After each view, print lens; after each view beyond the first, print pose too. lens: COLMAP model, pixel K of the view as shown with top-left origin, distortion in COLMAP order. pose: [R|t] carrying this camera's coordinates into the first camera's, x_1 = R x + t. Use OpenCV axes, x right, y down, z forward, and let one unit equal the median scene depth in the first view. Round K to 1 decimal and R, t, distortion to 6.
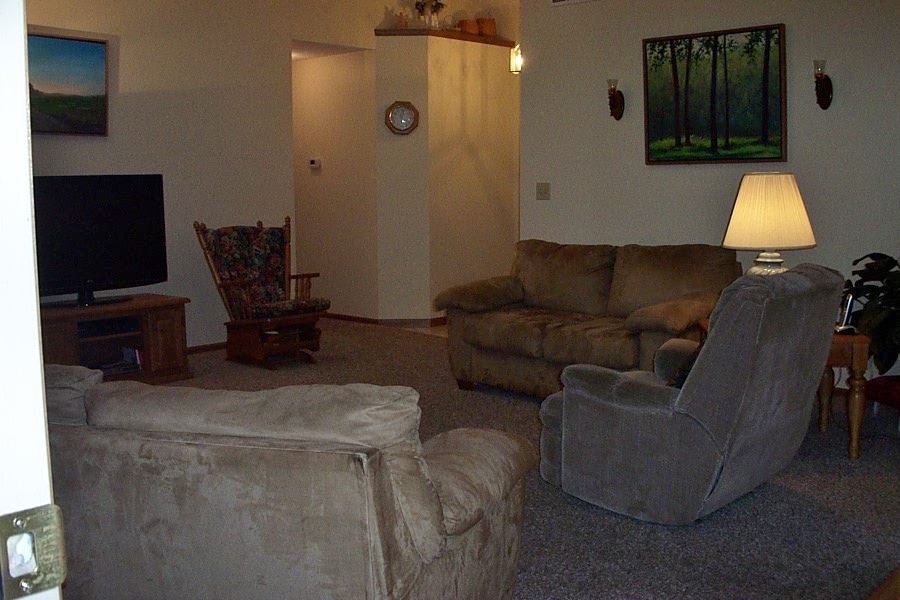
lens RADIAL K [[979.7, 0, 450.0], [0, 979.7, 300.0], [0, 0, 1]] dist [-0.170527, 0.115494]
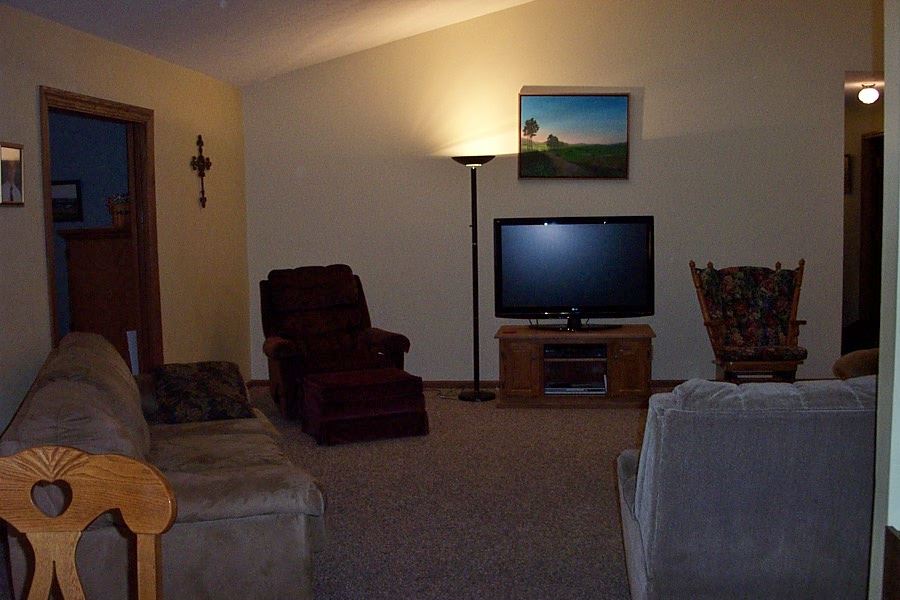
lens RADIAL K [[979.7, 0, 450.0], [0, 979.7, 300.0], [0, 0, 1]] dist [-0.170527, 0.115494]
pose [[0.602412, 0.076489, -0.794512, 0.442013], [-0.084378, 0.995923, 0.031903, -0.053507], [0.793713, 0.047821, 0.606410, 0.169610]]
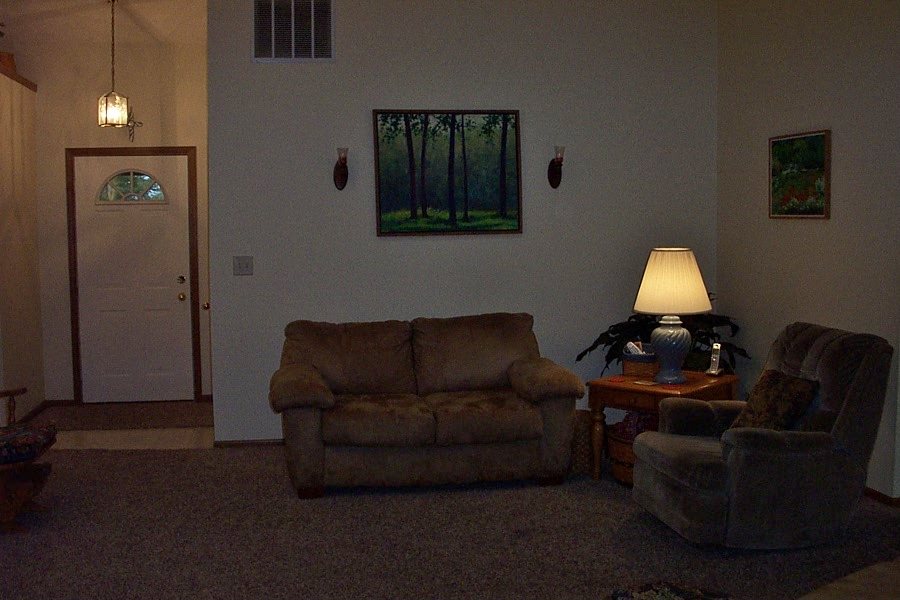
lens RADIAL K [[979.7, 0, 450.0], [0, 979.7, 300.0], [0, 0, 1]] dist [-0.170527, 0.115494]
pose [[0.596695, -0.057871, 0.800379, -0.560344], [0.098608, 0.995125, -0.001562, -0.066614], [-0.796386, 0.079856, 0.599493, 0.352414]]
